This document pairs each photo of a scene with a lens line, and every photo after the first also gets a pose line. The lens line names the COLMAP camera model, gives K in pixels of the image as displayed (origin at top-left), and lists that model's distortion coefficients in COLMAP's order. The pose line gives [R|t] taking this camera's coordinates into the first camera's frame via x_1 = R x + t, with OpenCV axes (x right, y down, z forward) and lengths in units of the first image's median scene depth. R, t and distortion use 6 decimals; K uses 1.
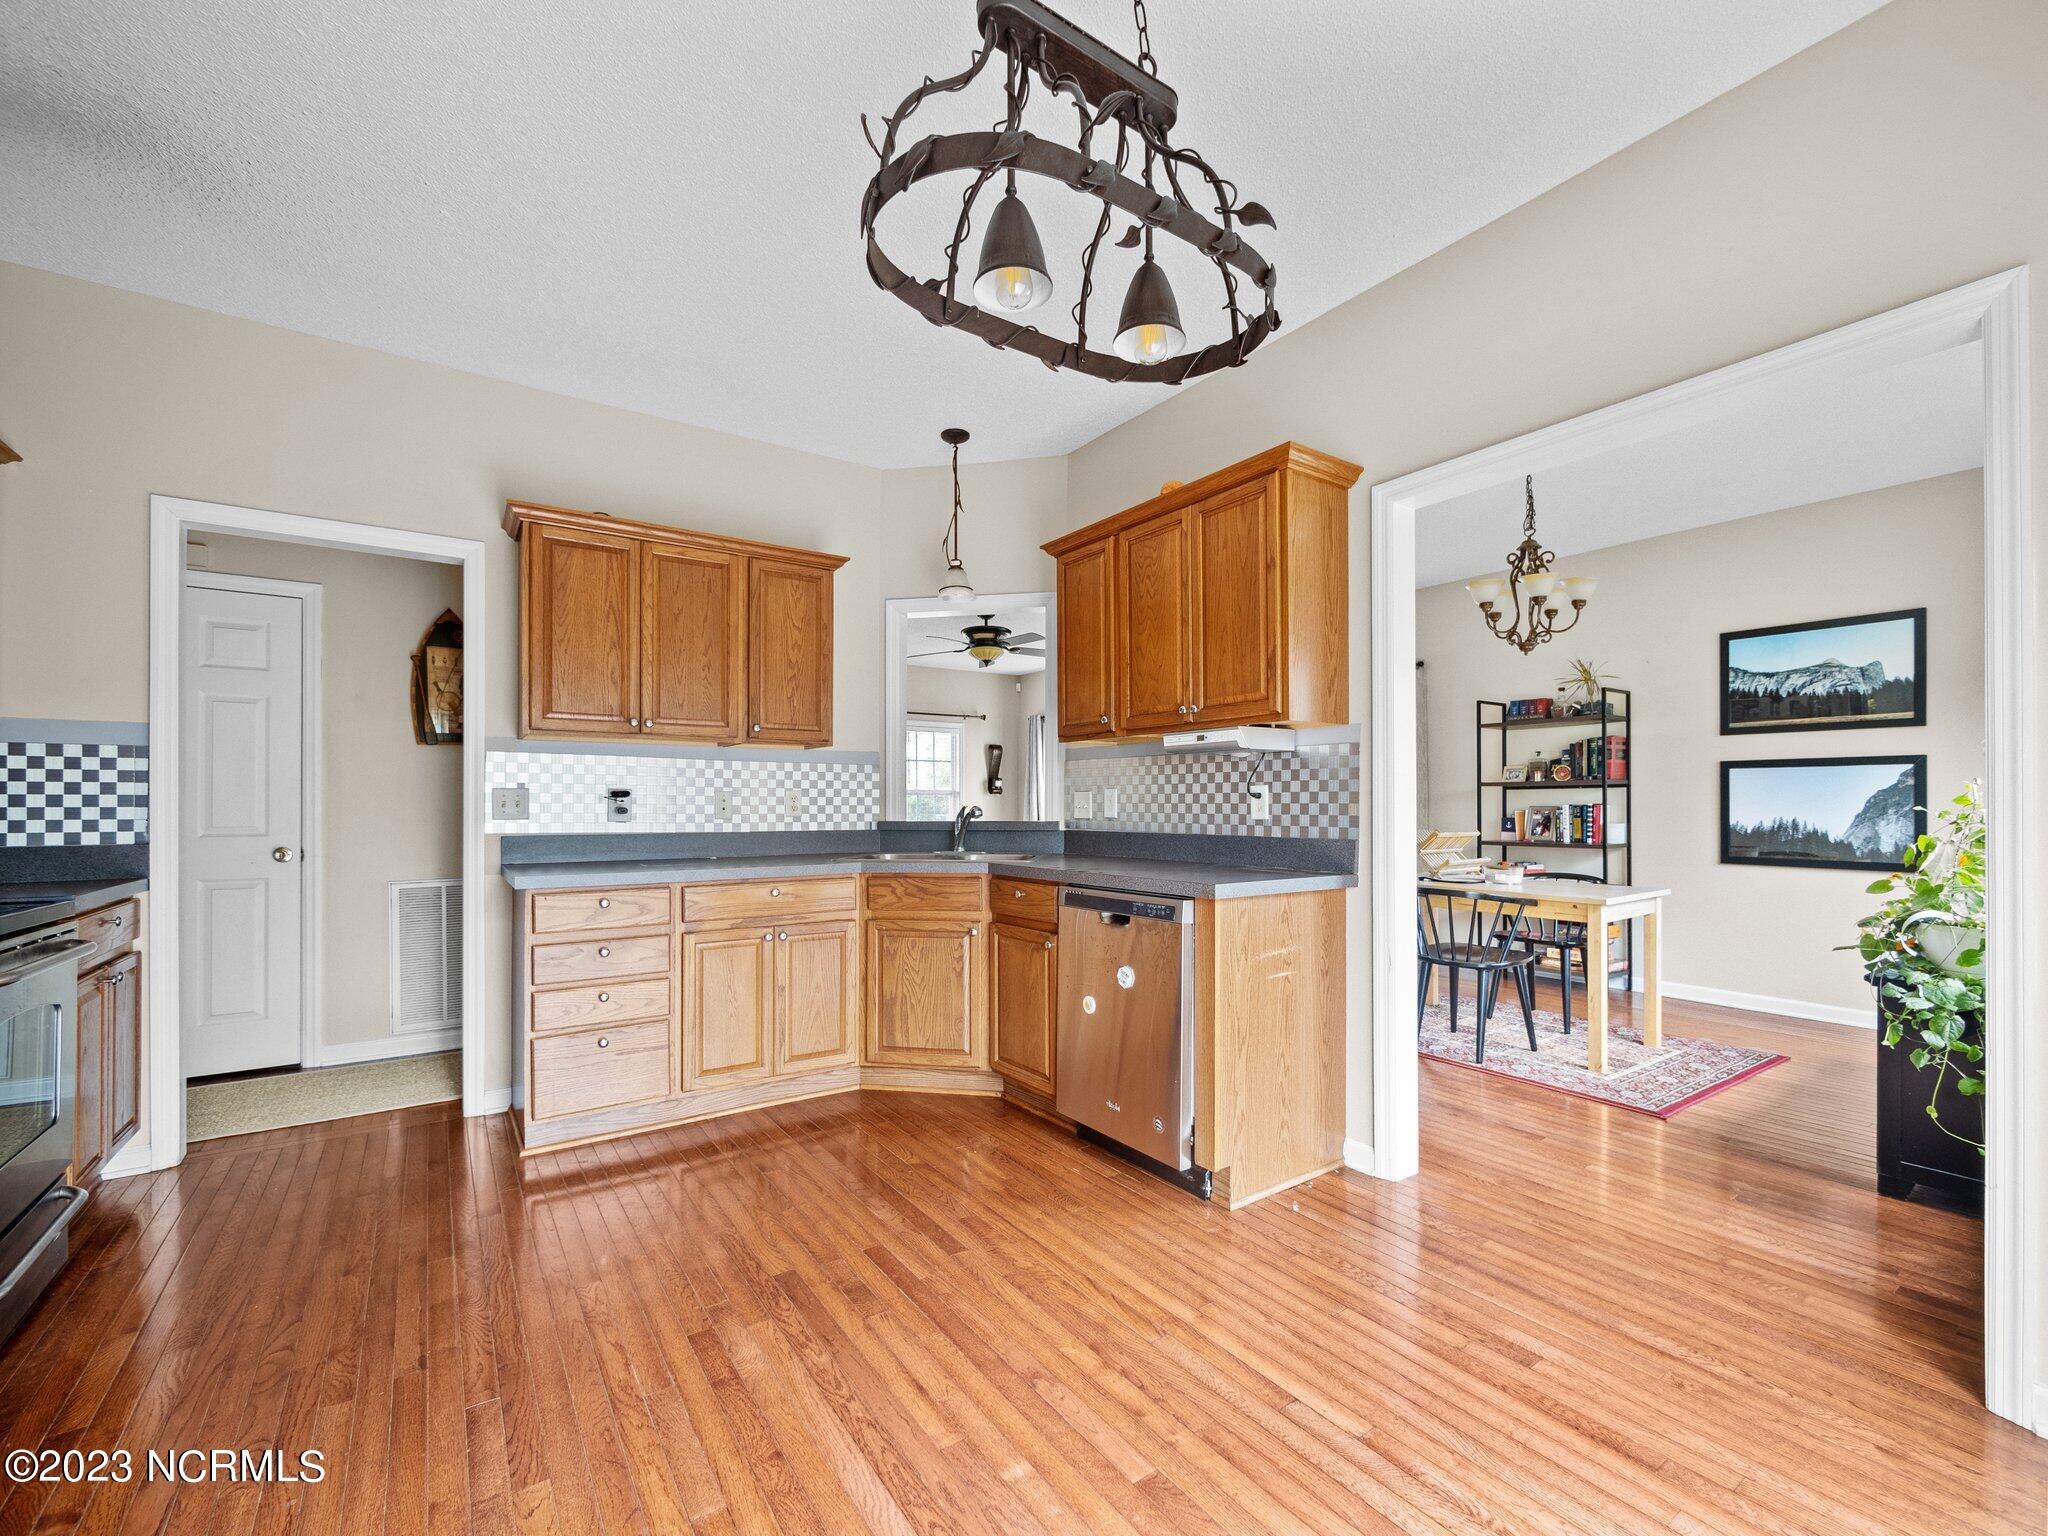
lens RADIAL K [[870.0, 0, 1036.4], [0, 870.0, 801.4], [0, 0, 1]] dist [0.000249, 0.000351]
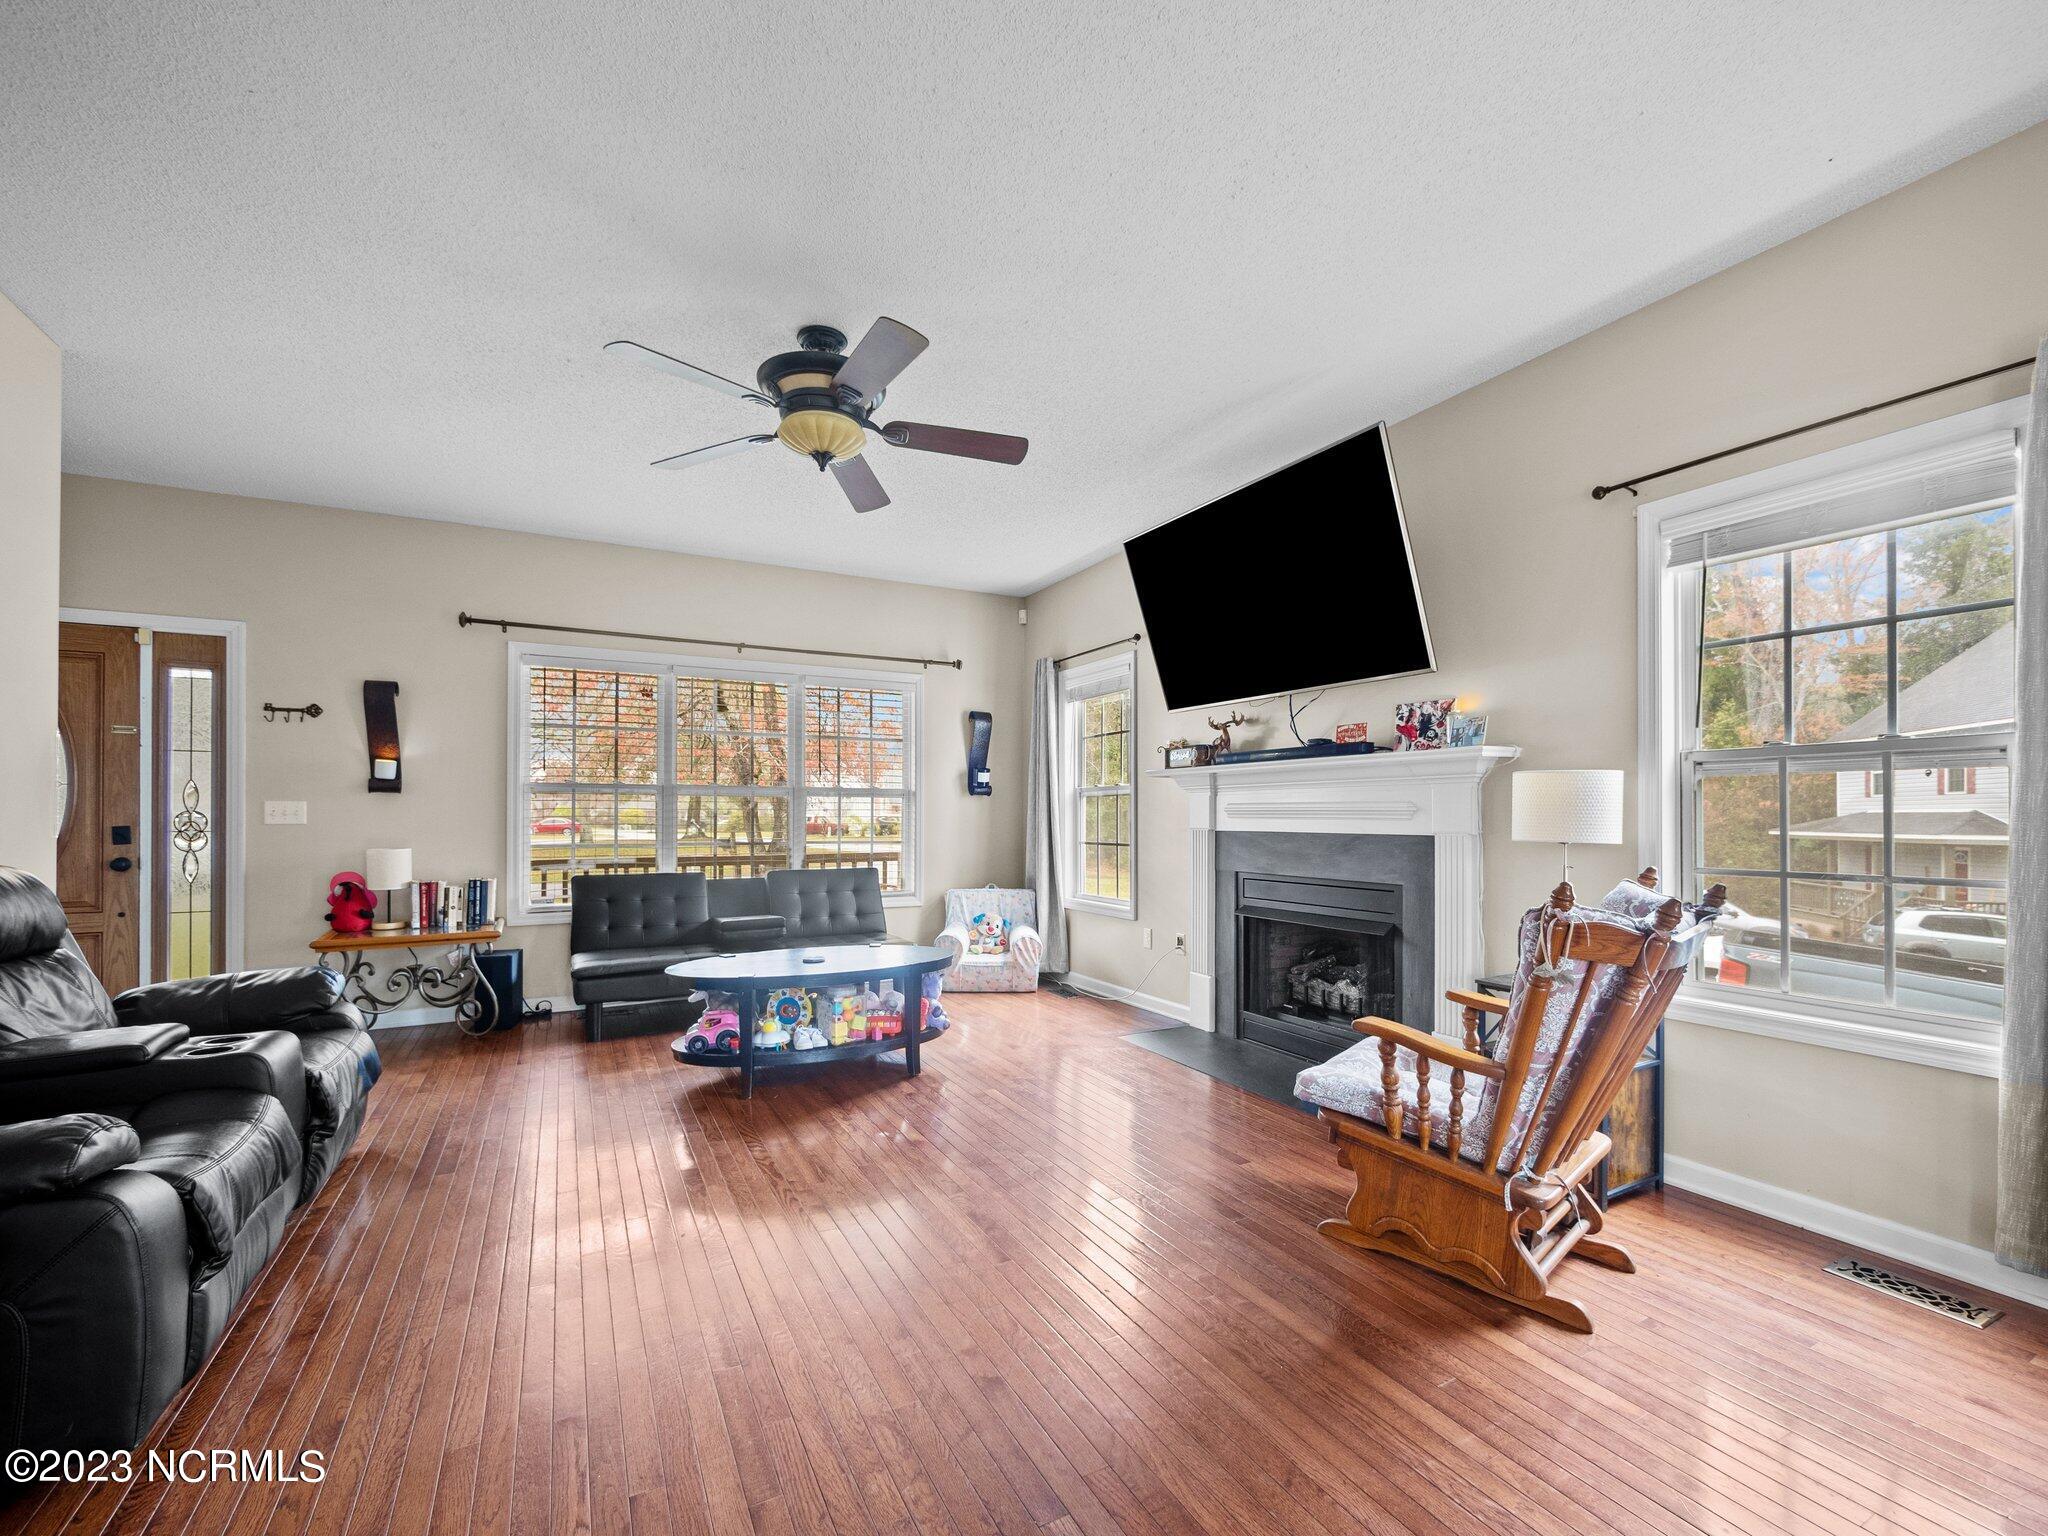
lens RADIAL K [[890.6, 0, 1028.6], [0, 890.6, 808.1], [0, 0, 1]] dist [0.001481, 0.000365]
pose [[0.991646, 0.001724, -0.128978, 0.196751], [-0.002409, 0.999984, -0.005149, 0.008187], [0.128967, 0.005417, 0.991634, 1.311775]]
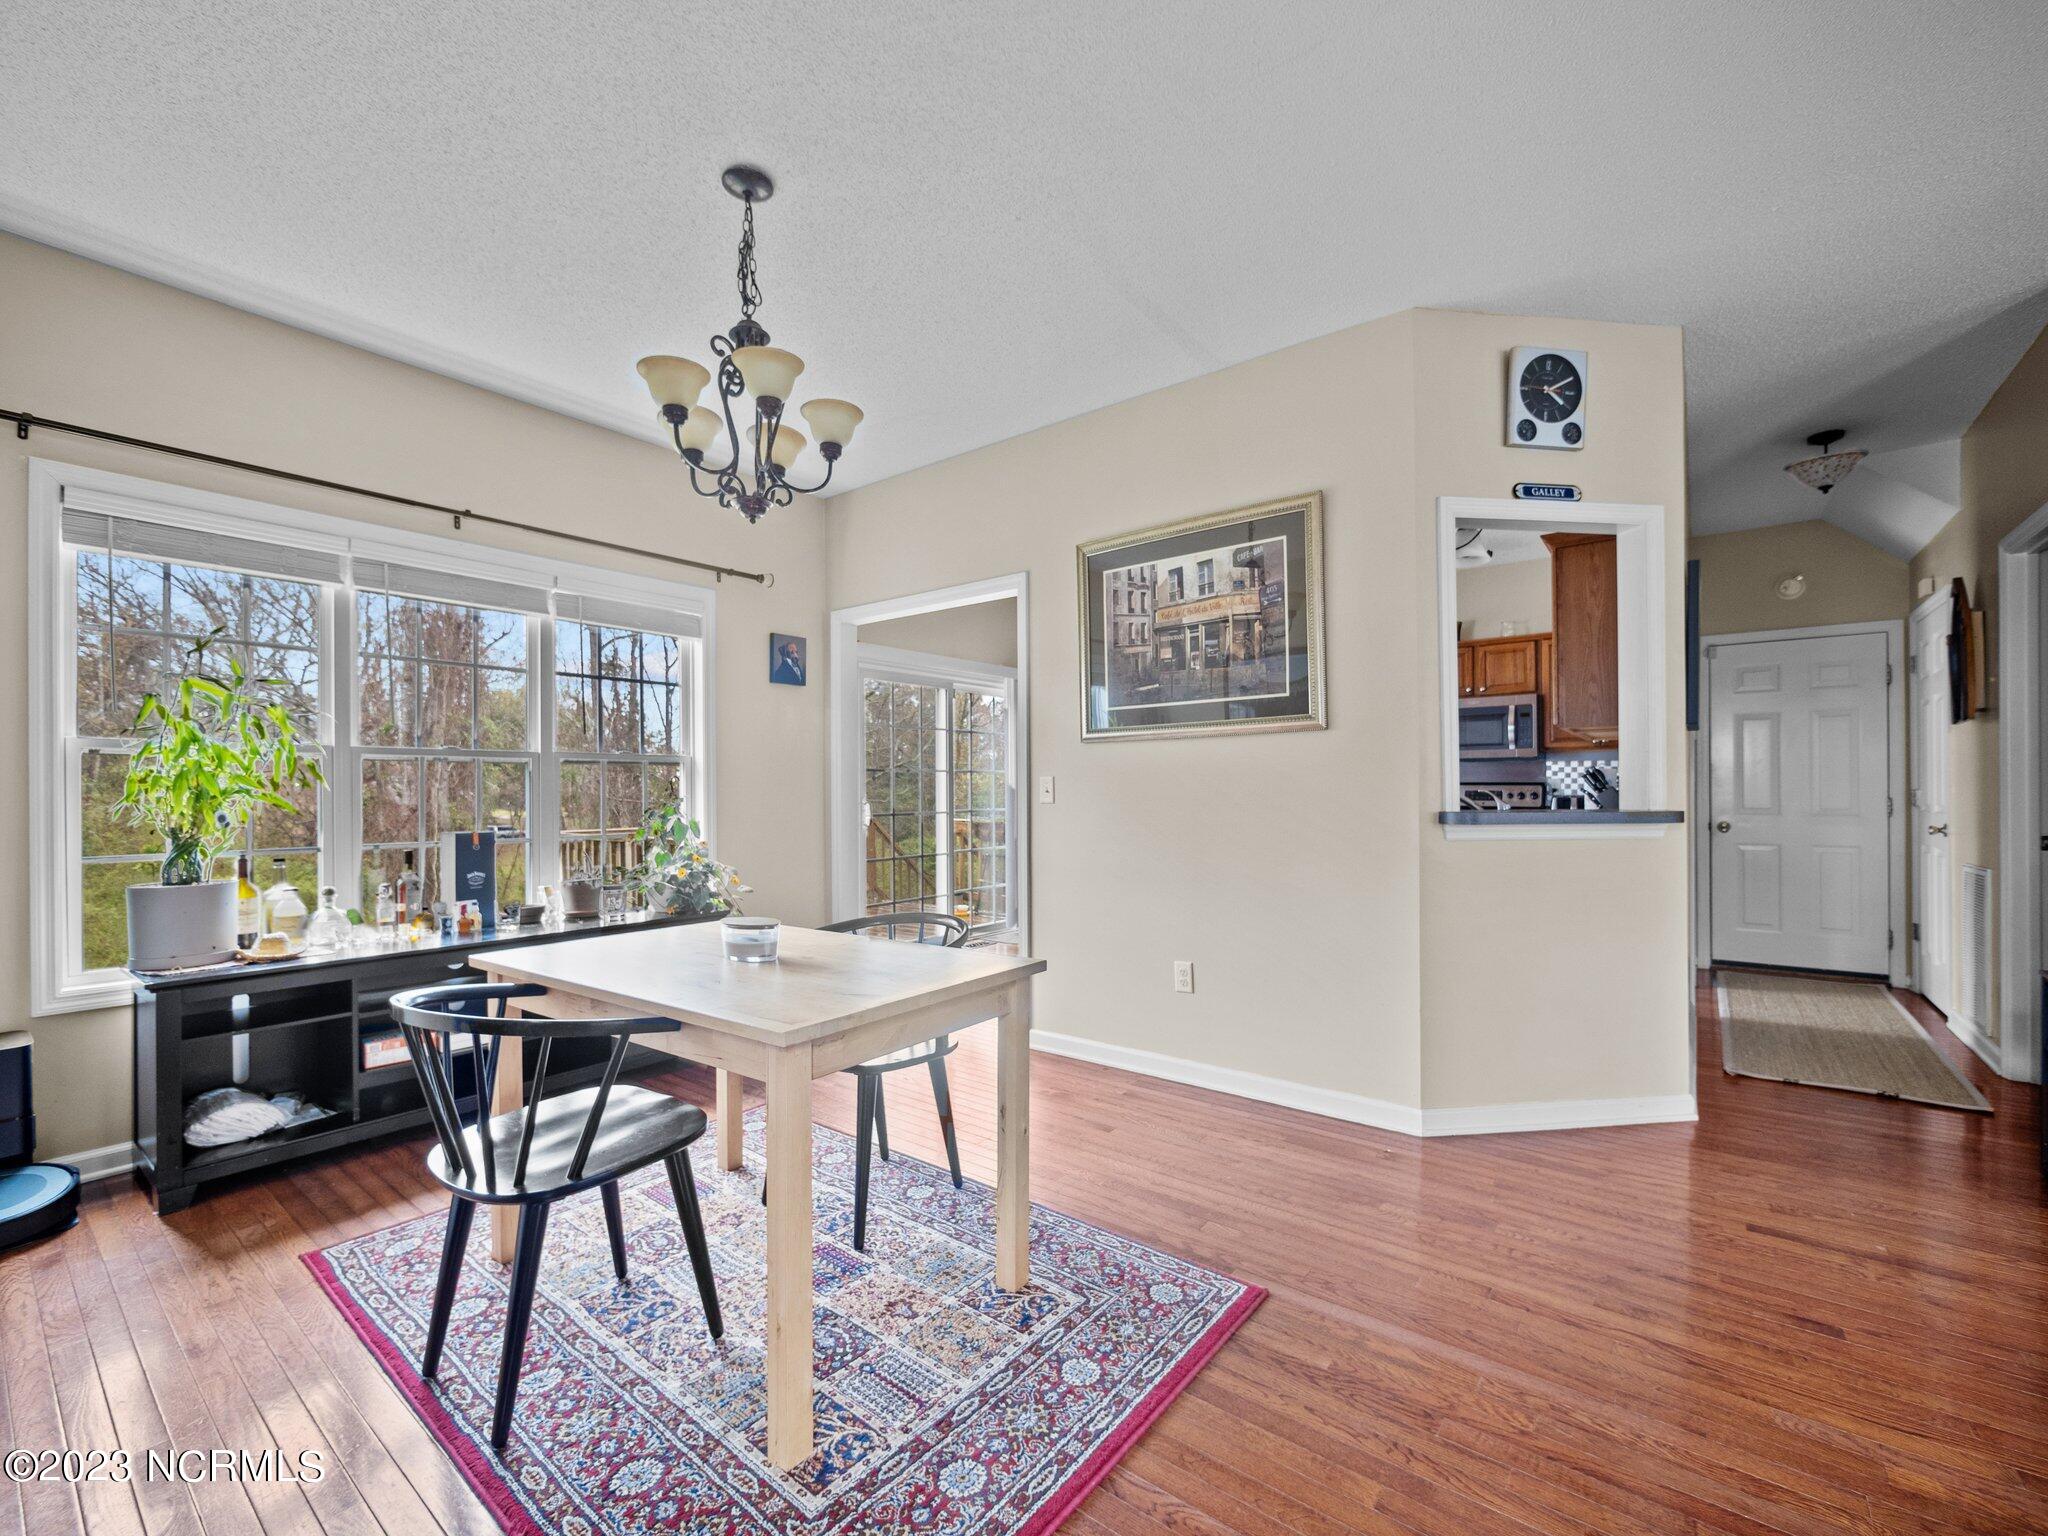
lens RADIAL K [[865.9, 0, 1030.3], [0, 865.9, 792.3], [0, 0, 1]] dist [-0.004829, -0.000381]
pose [[-0.957233, 0.007261, -0.289226, 0.687797], [0.007906, 0.999968, -0.001062, 0.005446], [0.289209, -0.003303, -0.957260, 1.957651]]
